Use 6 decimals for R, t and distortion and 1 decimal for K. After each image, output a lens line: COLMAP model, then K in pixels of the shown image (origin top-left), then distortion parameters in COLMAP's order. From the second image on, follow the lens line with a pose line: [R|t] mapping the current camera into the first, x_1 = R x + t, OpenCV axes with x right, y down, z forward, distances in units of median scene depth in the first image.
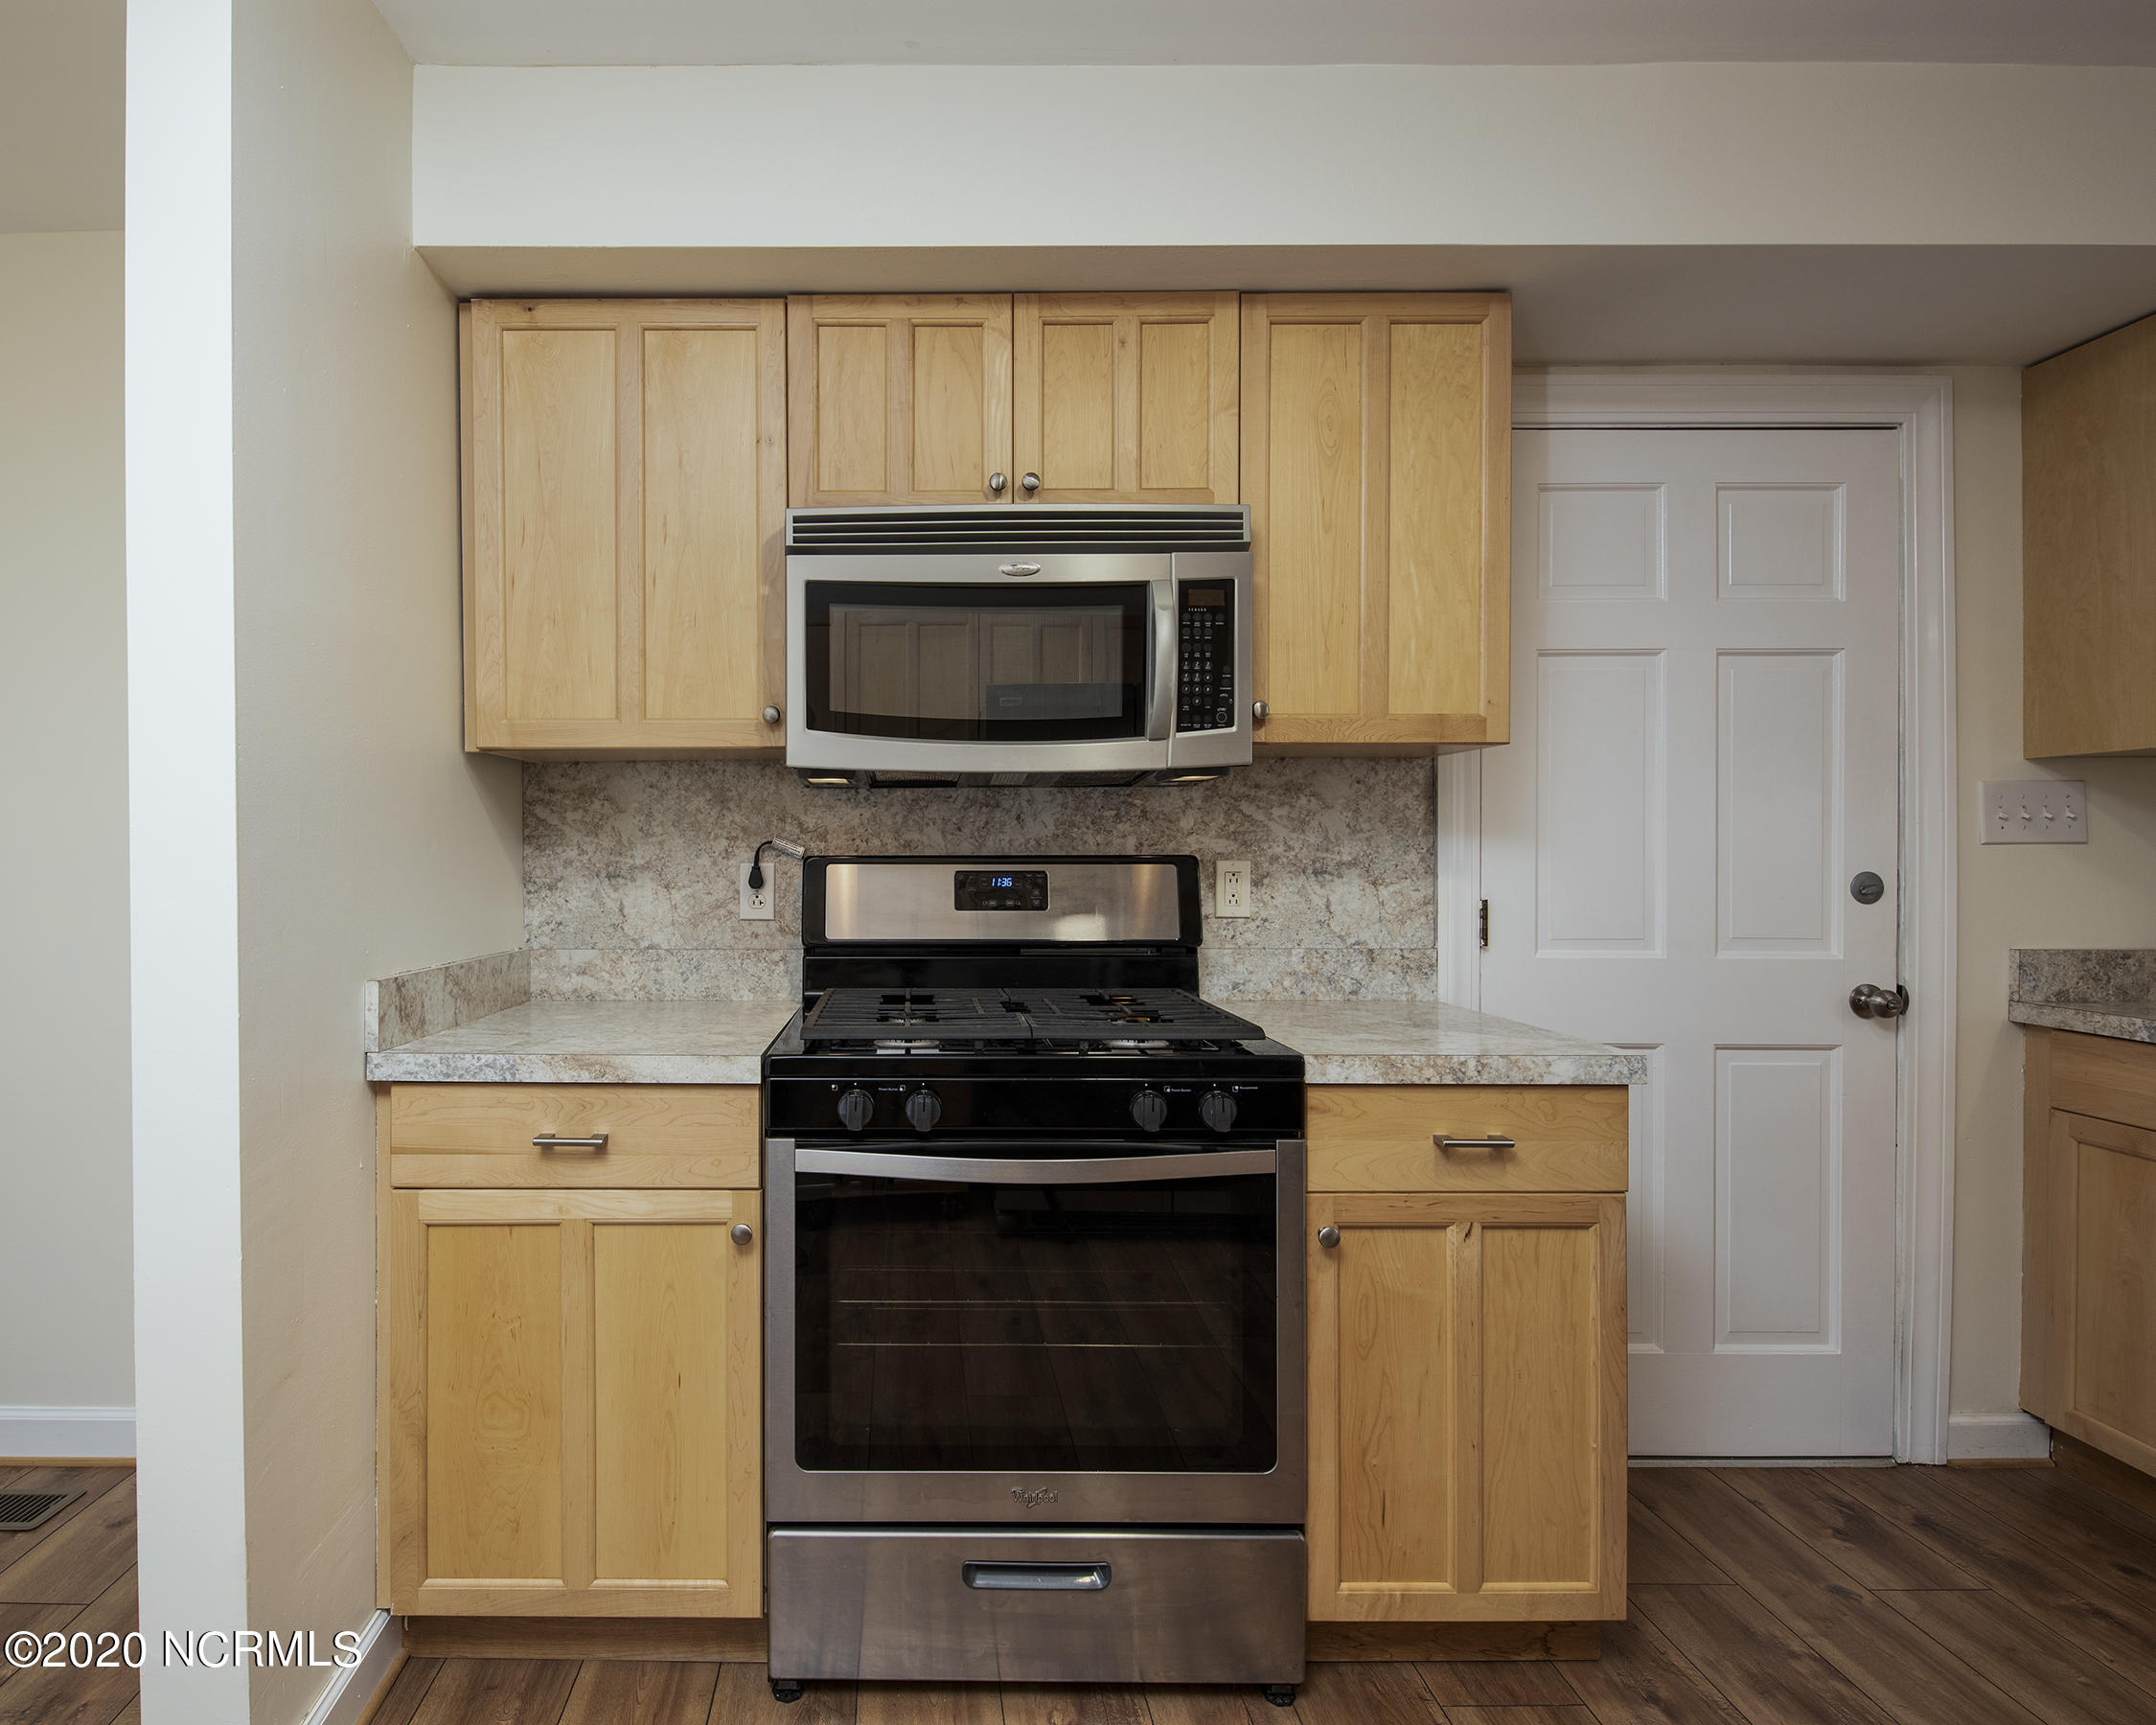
lens RADIAL K [[1124.4, 0, 872.3], [0, 1124.4, 856.7], [0, 0, 1]] dist [0.022239, -0.018270]
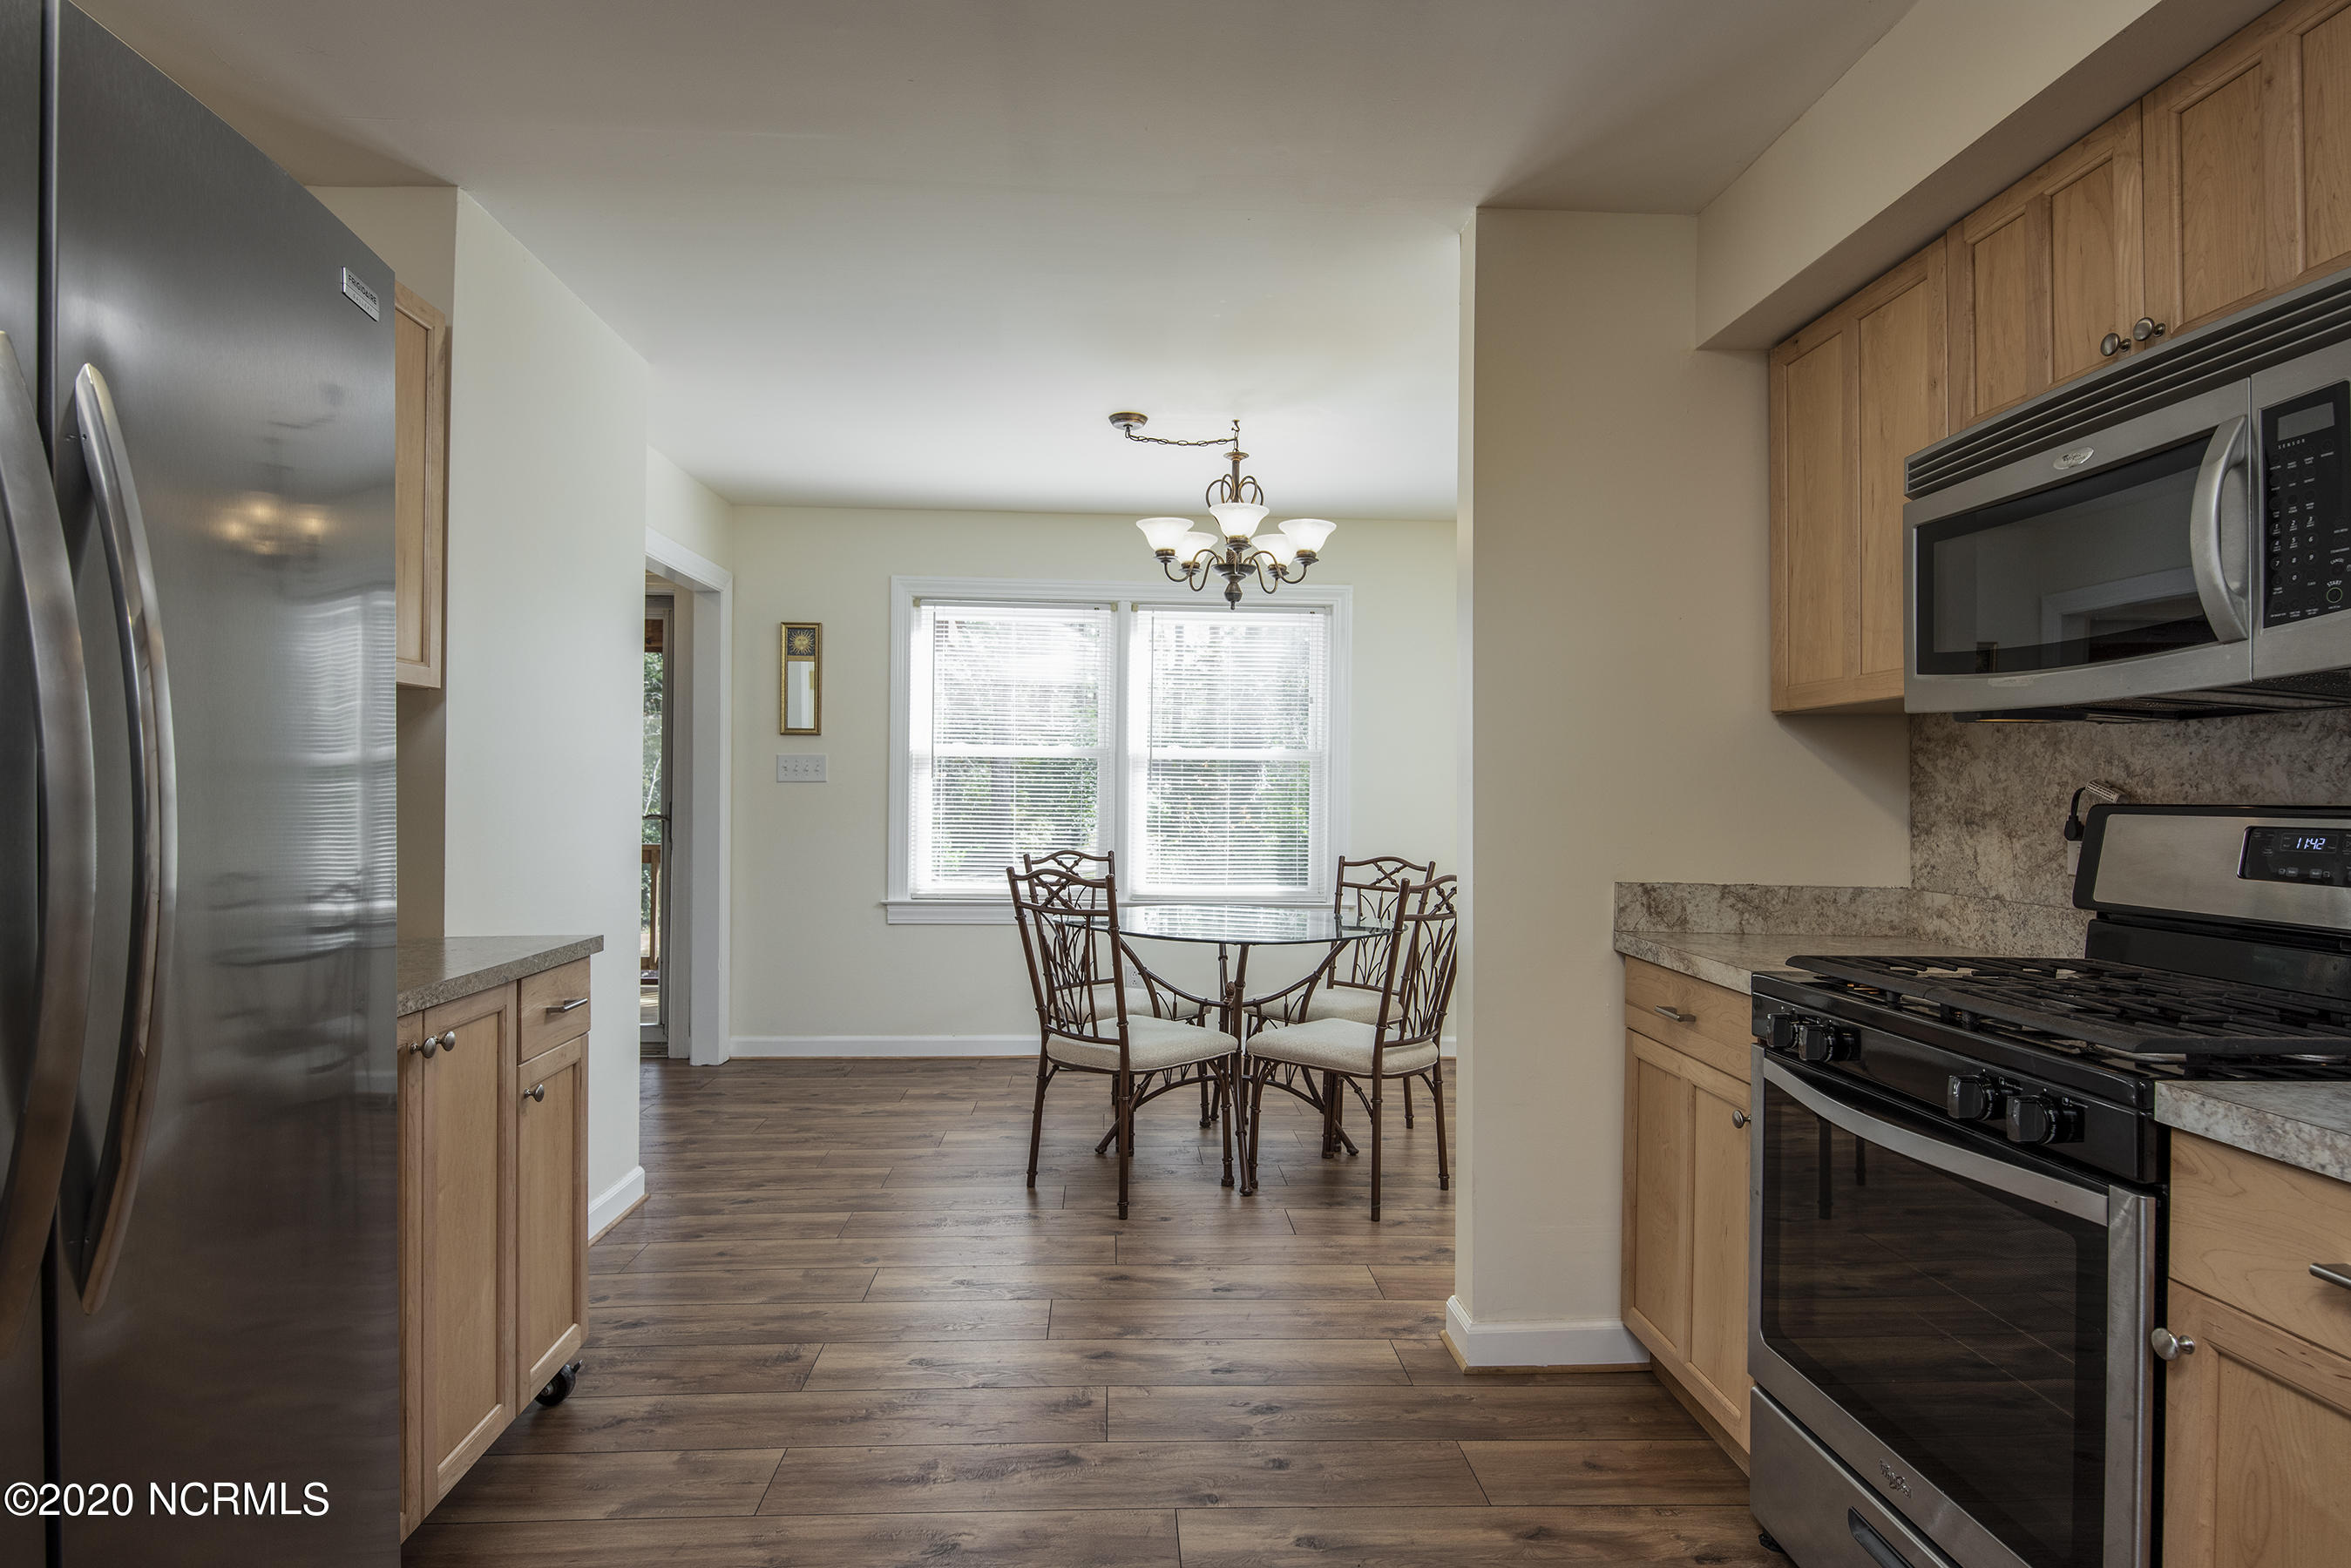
lens RADIAL K [[1207.6, 0, 1175.5], [0, 1207.6, 784.0], [0, 0, 1]] dist [-0.000204, -0.001076]
pose [[0.064680, -0.006520, -0.997885, 0.838178], [-0.012950, 0.999889, -0.007372, 0.000055], [0.997822, 0.013399, 0.064588, 0.245365]]
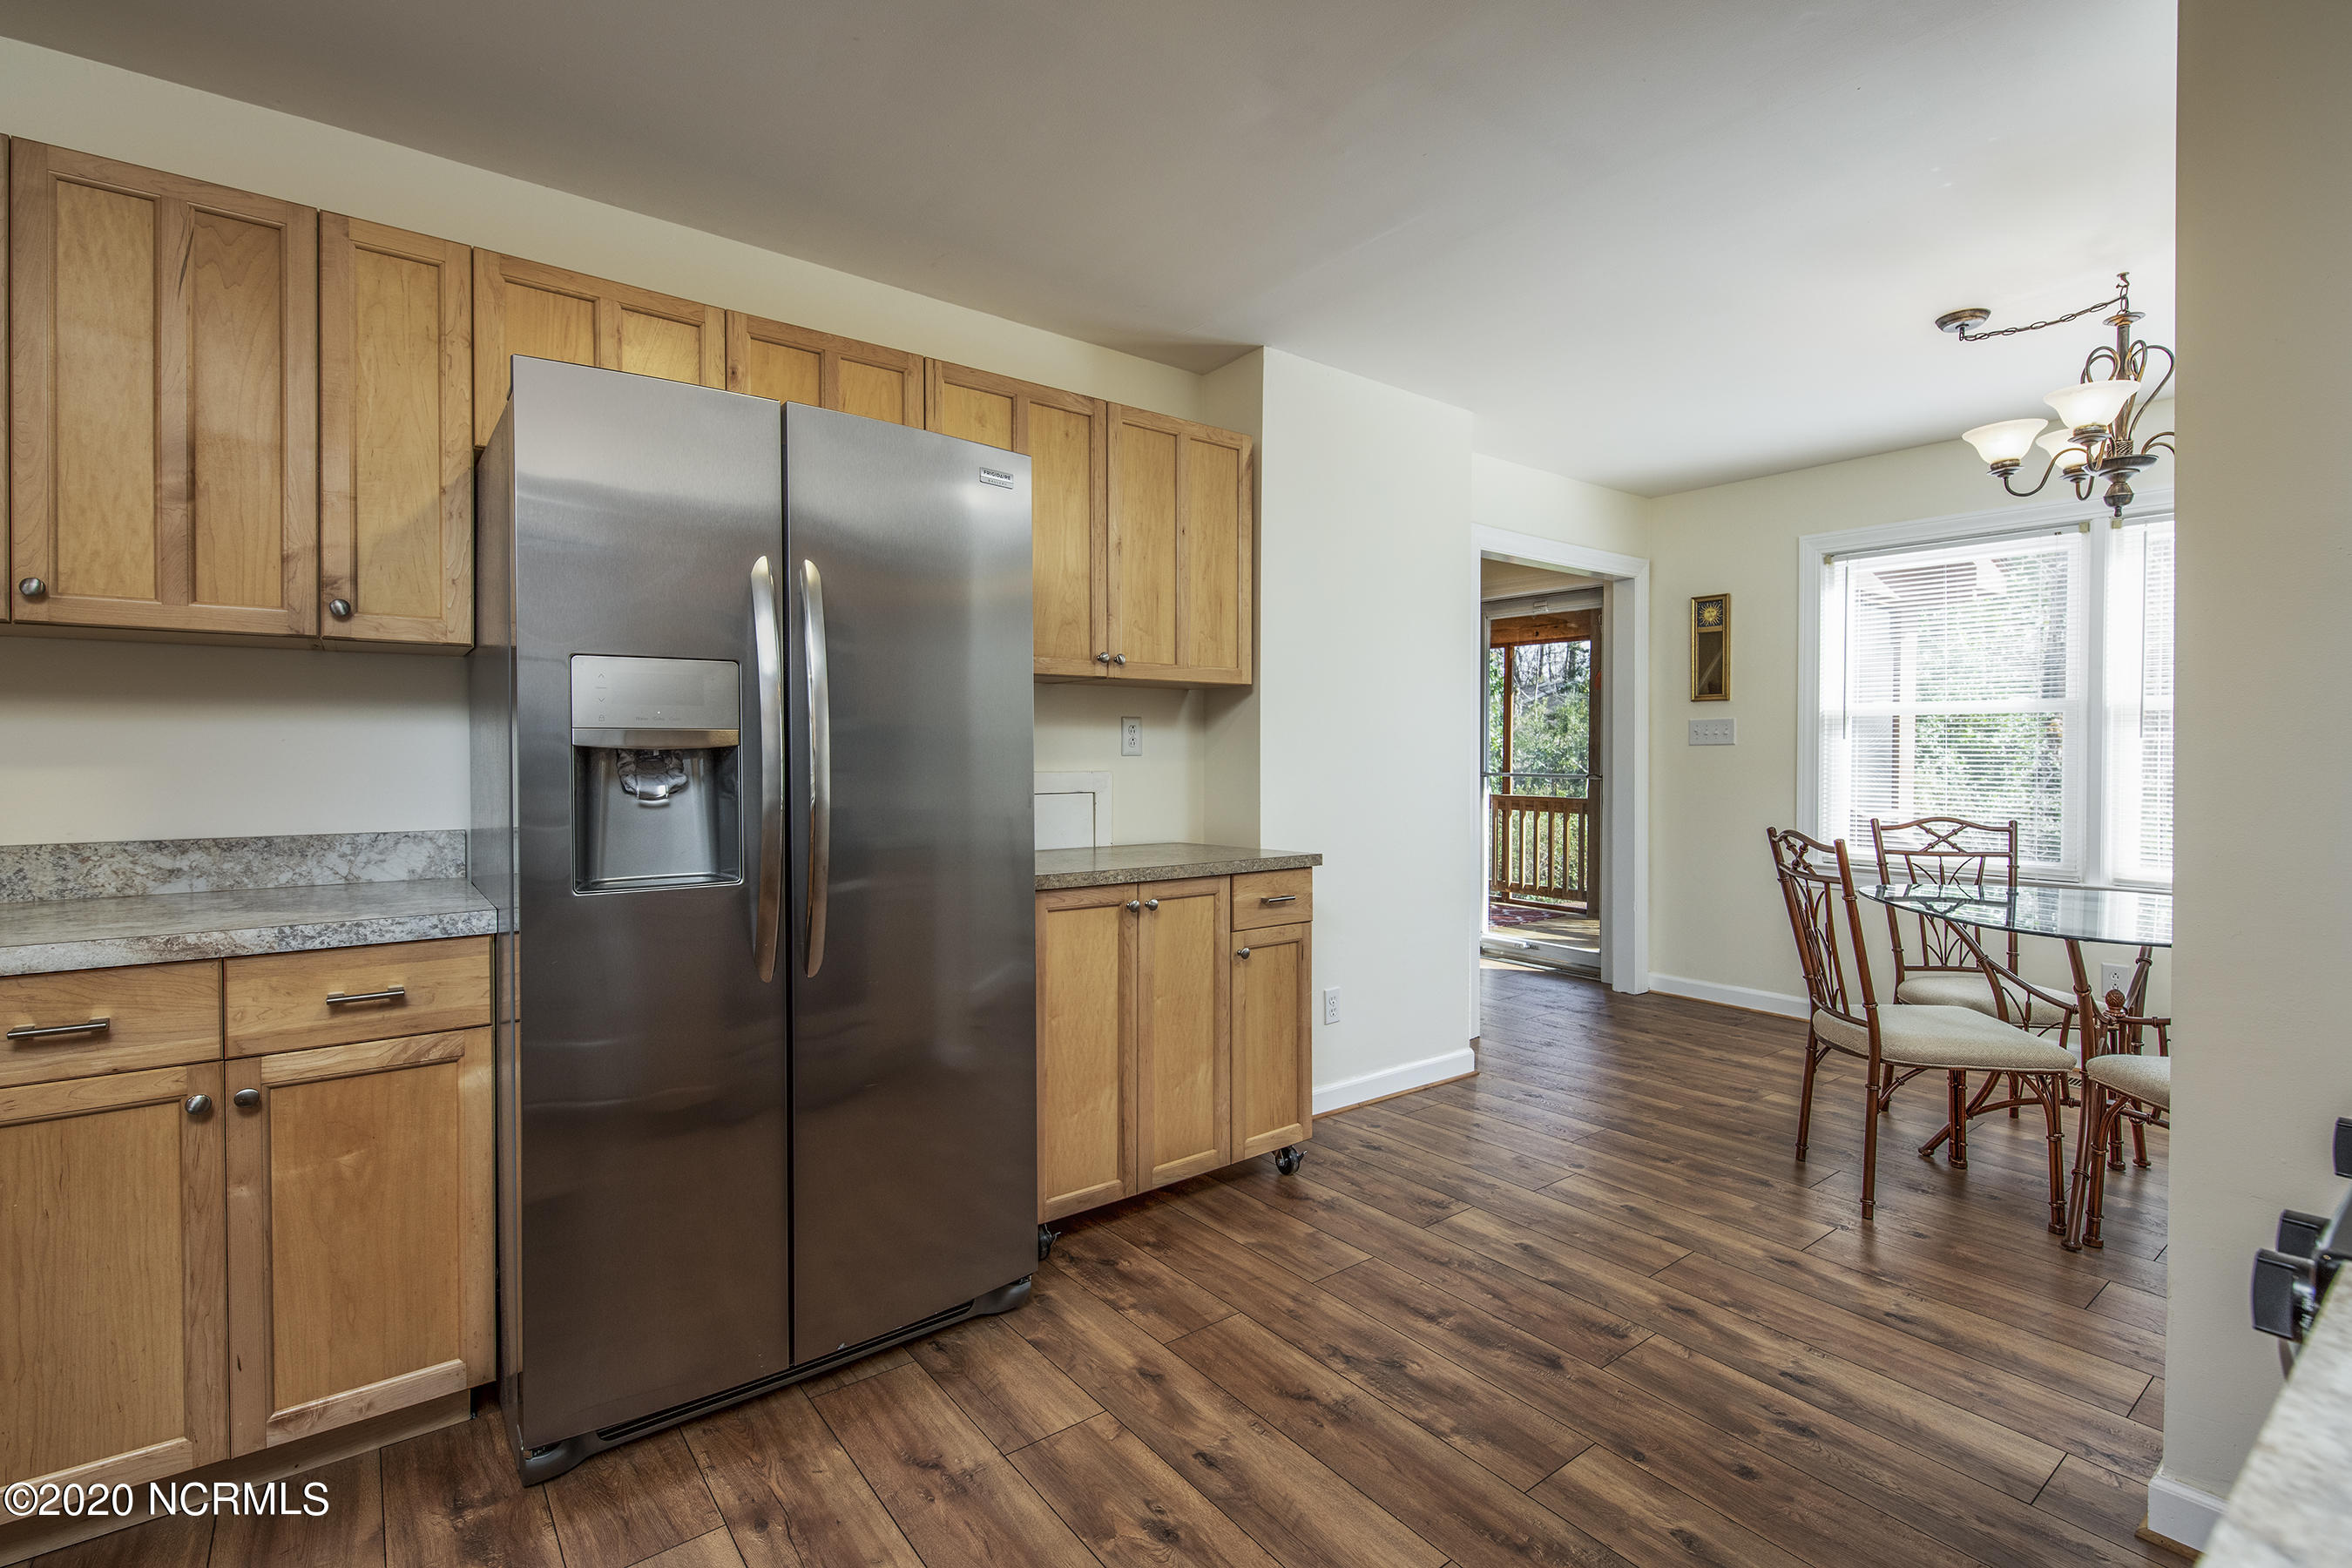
lens RADIAL K [[1078.3, 0, 1188.6], [0, 1078.3, 770.5], [0, 0, 1]] dist [-0.000240, -0.000655]
pose [[-0.783009, 0.006619, -0.621975, 0.682593], [-0.006722, 0.999795, 0.019102, 0.006095], [0.621973, 0.019138, -0.782804, 0.776952]]
